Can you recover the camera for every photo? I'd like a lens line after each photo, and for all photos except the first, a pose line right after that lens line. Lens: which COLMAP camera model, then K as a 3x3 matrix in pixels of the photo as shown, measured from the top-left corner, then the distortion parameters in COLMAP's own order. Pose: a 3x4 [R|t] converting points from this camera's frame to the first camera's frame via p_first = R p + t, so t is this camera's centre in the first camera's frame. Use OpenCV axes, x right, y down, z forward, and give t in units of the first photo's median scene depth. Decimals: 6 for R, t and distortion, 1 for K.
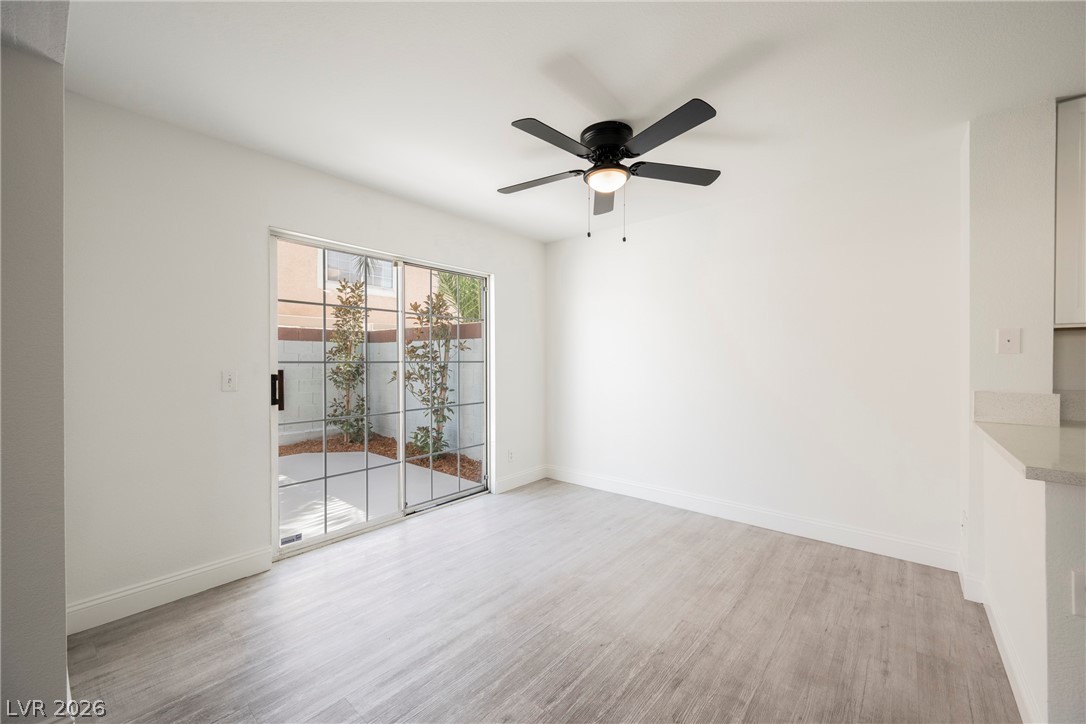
lens RADIAL K [[423.6, 0, 543.9], [0, 423.6, 360.6], [0, 0, 1]] dist [-0.001810, -0.000108]
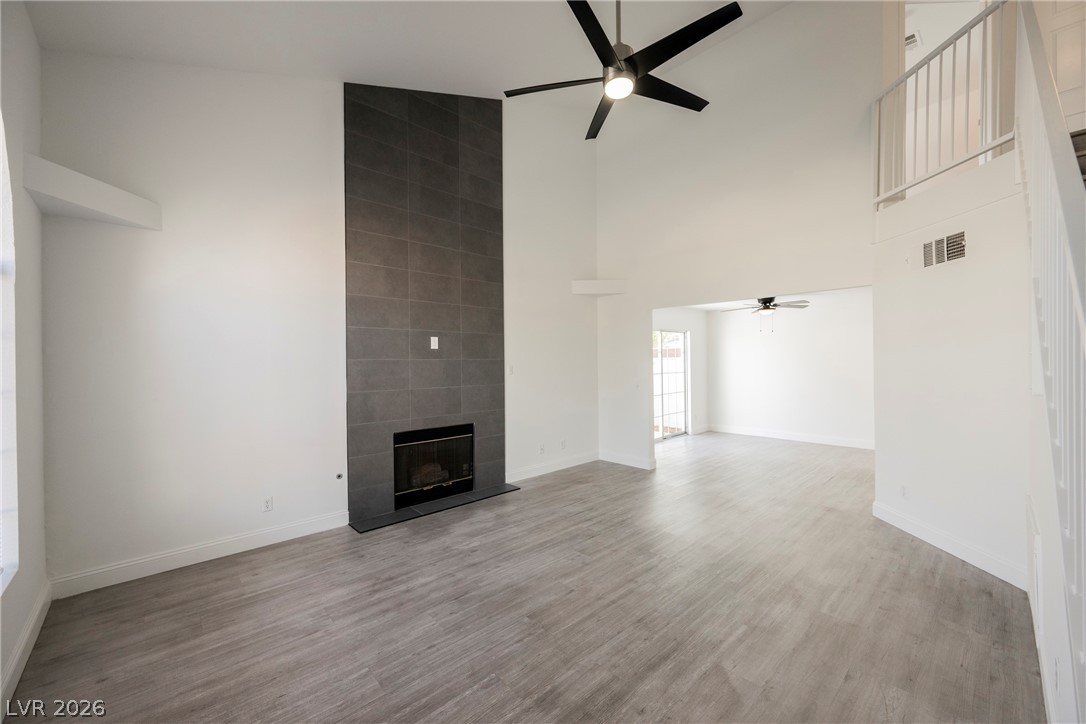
lens RADIAL K [[423.6, 0, 544.0], [0, 423.6, 359.1], [0, 0, 1]] dist [-0.001810, -0.000108]
pose [[0.993484, -0.008778, -0.113637, -0.977713], [0.008182, 0.999950, -0.005716, -0.090127], [0.113681, 0.004749, 0.993506, -1.923055]]
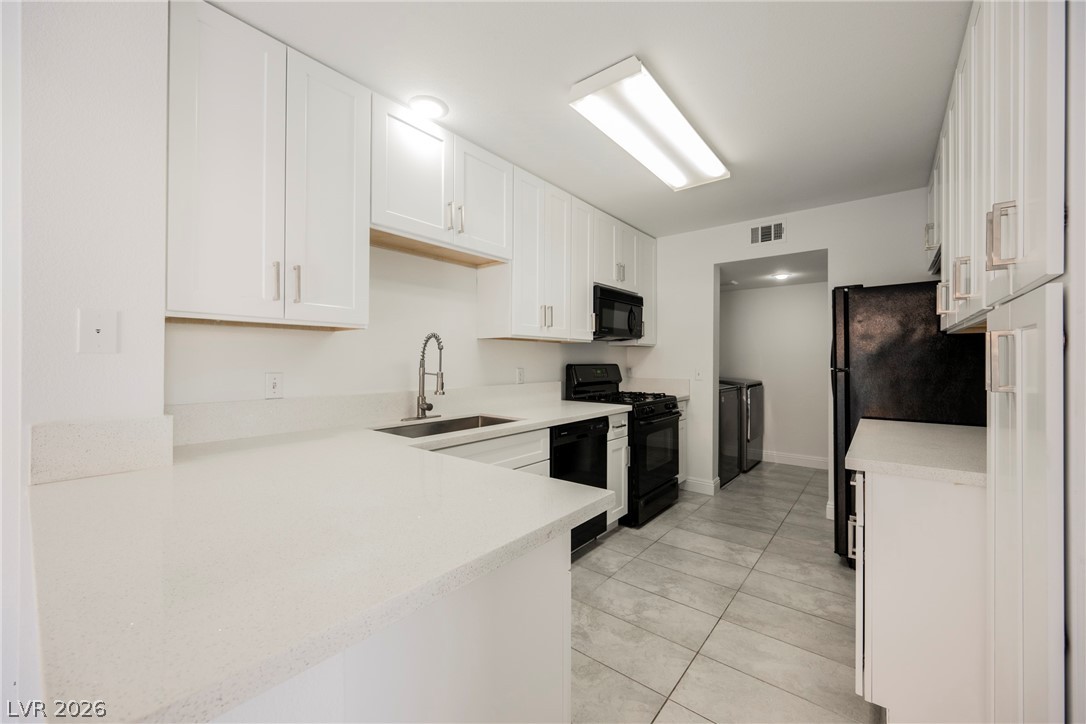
lens RADIAL K [[423.6, 0, 547.6], [0, 423.6, 359.8], [0, 0, 1]] dist [-0.001810, -0.000108]
pose [[-0.029671, 0.001034, 0.999559, 0.428372], [0.001283, 0.999999, -0.000996, -0.005822], [-0.999559, 0.001253, -0.029672, 0.342066]]
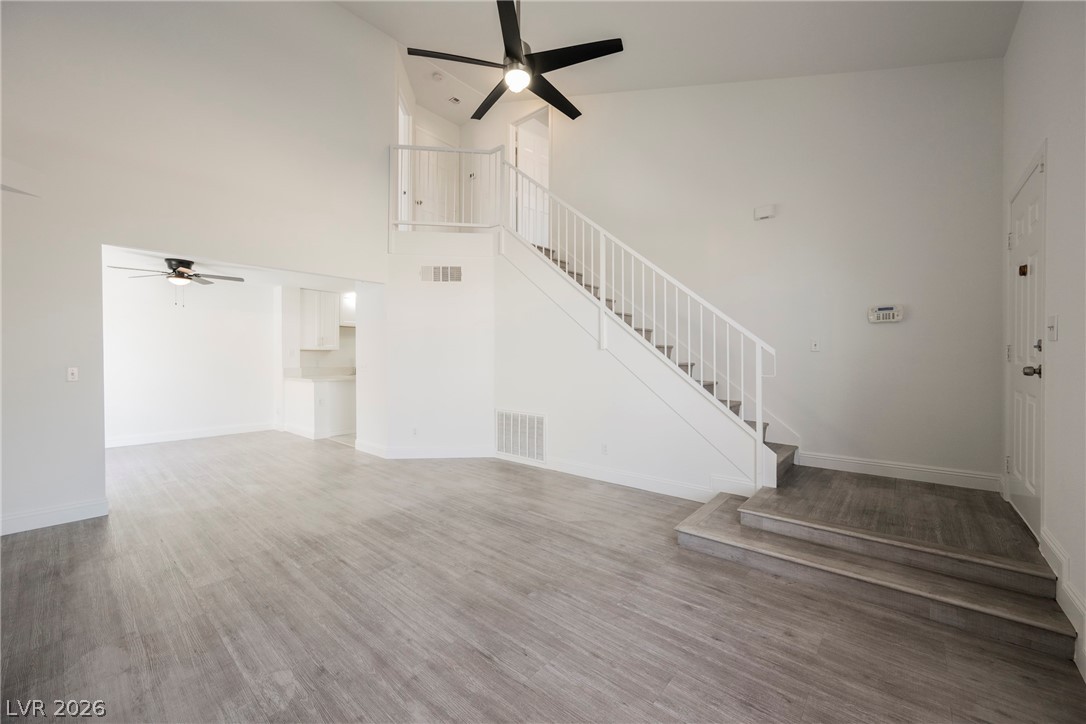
lens RADIAL K [[423.6, 0, 544.7], [0, 423.6, 361.9], [0, 0, 1]] dist [-0.001810, -0.000108]
pose [[-0.003277, -0.007237, 0.999968, -2.063949], [0.003561, 0.999967, 0.007249, 0.008080], [-0.999988, 0.003584, -0.003251, -0.948265]]
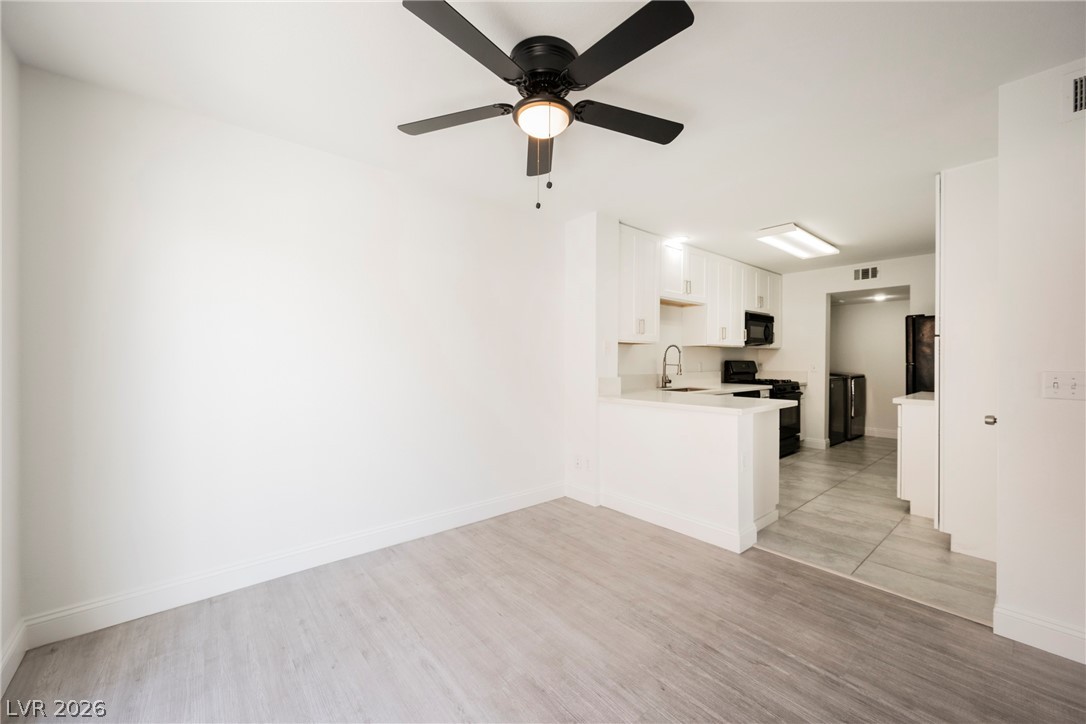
lens RADIAL K [[423.6, 0, 546.7], [0, 423.6, 360.5], [0, 0, 1]] dist [-0.001810, -0.000108]
pose [[0.162341, -0.003602, 0.986728, -0.558674], [-0.000731, 0.999993, 0.003771, -0.001501], [-0.986734, -0.001333, 0.162337, 0.812740]]
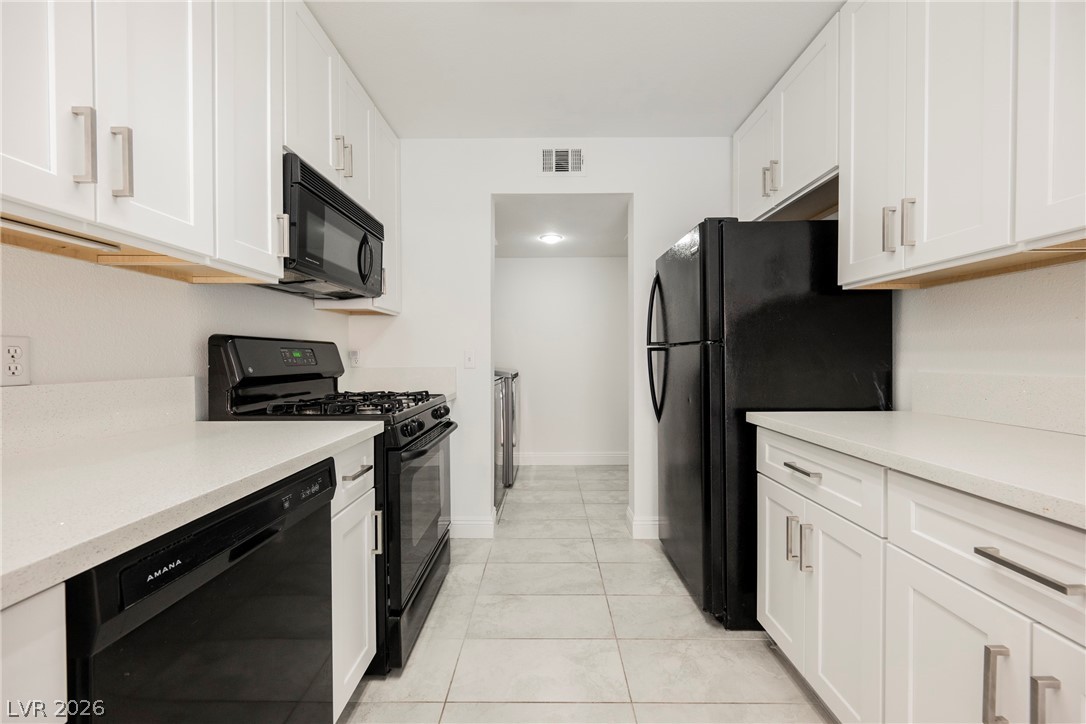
lens RADIAL K [[423.6, 0, 542.5], [0, 423.6, 362.8], [0, 0, 1]] dist [-0.001810, -0.000108]
pose [[-0.640266, -0.009376, 0.768096, 1.089062], [0.005992, 0.999834, 0.017199, 0.039500], [-0.768130, 0.015614, -0.640104, 0.259057]]
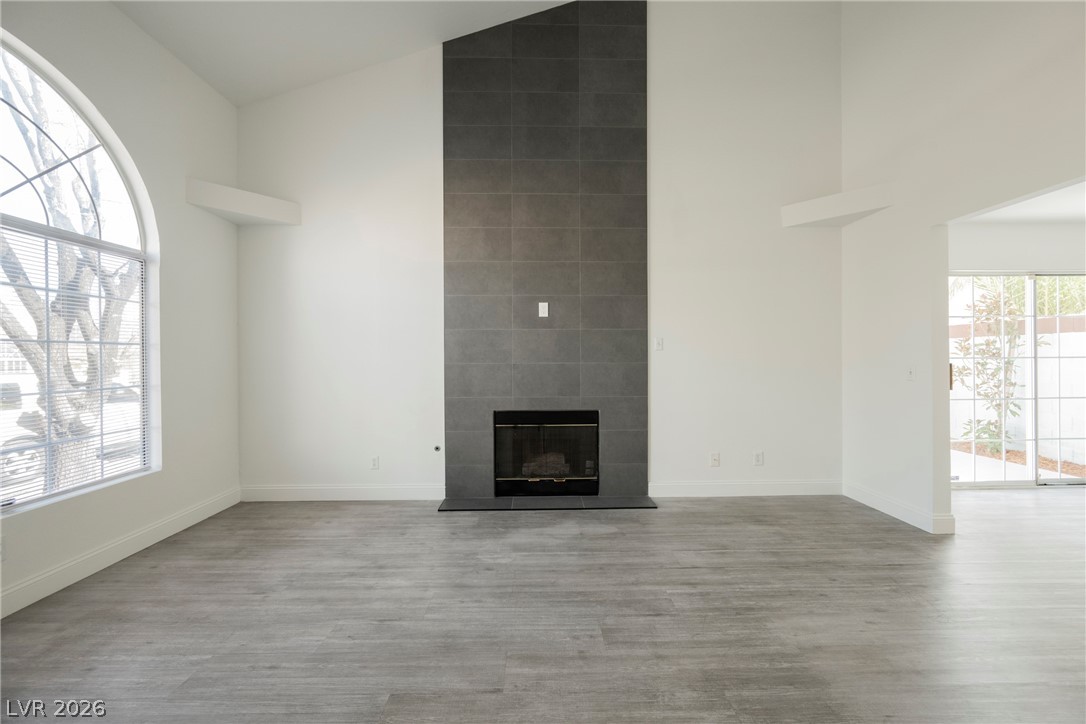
lens RADIAL K [[423.6, 0, 544.1], [0, 423.6, 359.8], [0, 0, 1]] dist [-0.001810, -0.000108]
pose [[0.663084, -0.002016, -0.748542, -0.494713], [0.002713, 0.999996, -0.000289, 0.009580], [0.748540, -0.001839, 0.663087, -1.166587]]
